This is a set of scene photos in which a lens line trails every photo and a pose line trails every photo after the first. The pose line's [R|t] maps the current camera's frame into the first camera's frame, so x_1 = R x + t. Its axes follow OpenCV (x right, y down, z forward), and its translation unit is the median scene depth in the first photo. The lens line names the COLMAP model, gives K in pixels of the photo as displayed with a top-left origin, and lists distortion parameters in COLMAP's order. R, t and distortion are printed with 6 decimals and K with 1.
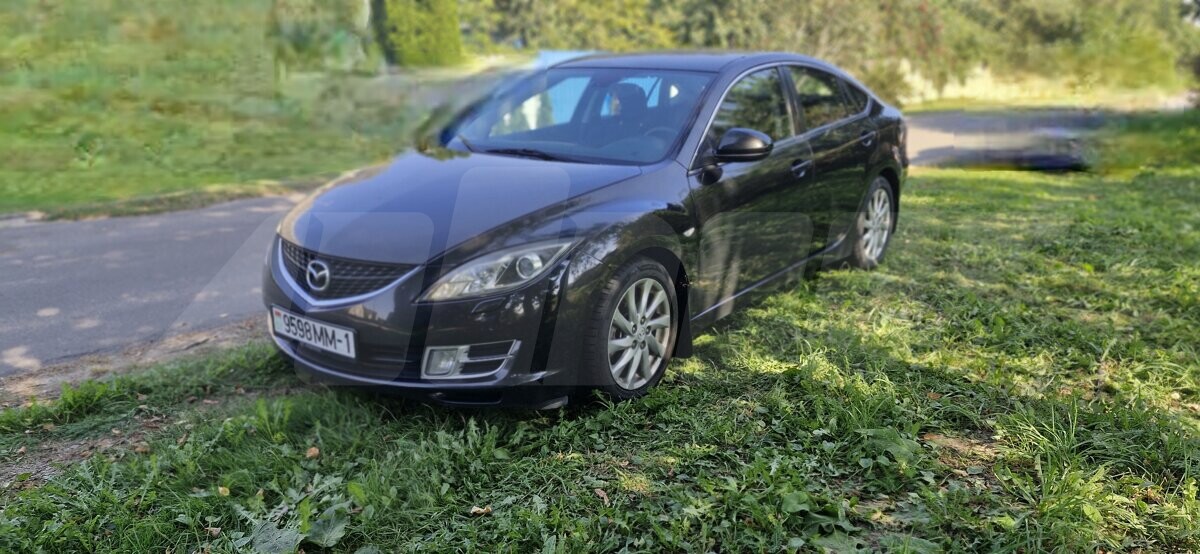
lens RADIAL K [[881.2, 0, 594.1], [0, 881.2, 247.3], [0, 0, 1]] dist [0.111569, -0.152206]
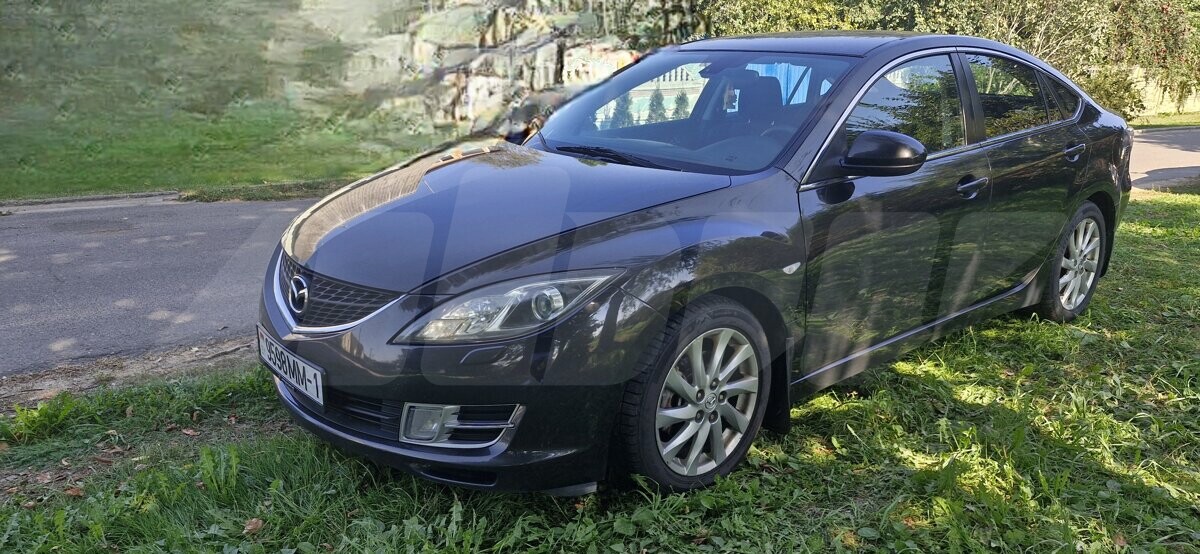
lens RADIAL K [[881.2, 0, 594.1], [0, 881.2, 247.3], [0, 0, 1]] dist [0.111569, -0.152206]
pose [[0.978087, 0.063626, -0.198238, 0.093968], [-0.063602, 0.997954, 0.006492, -0.029276], [0.198246, 0.006259, 0.980132, 0.242871]]
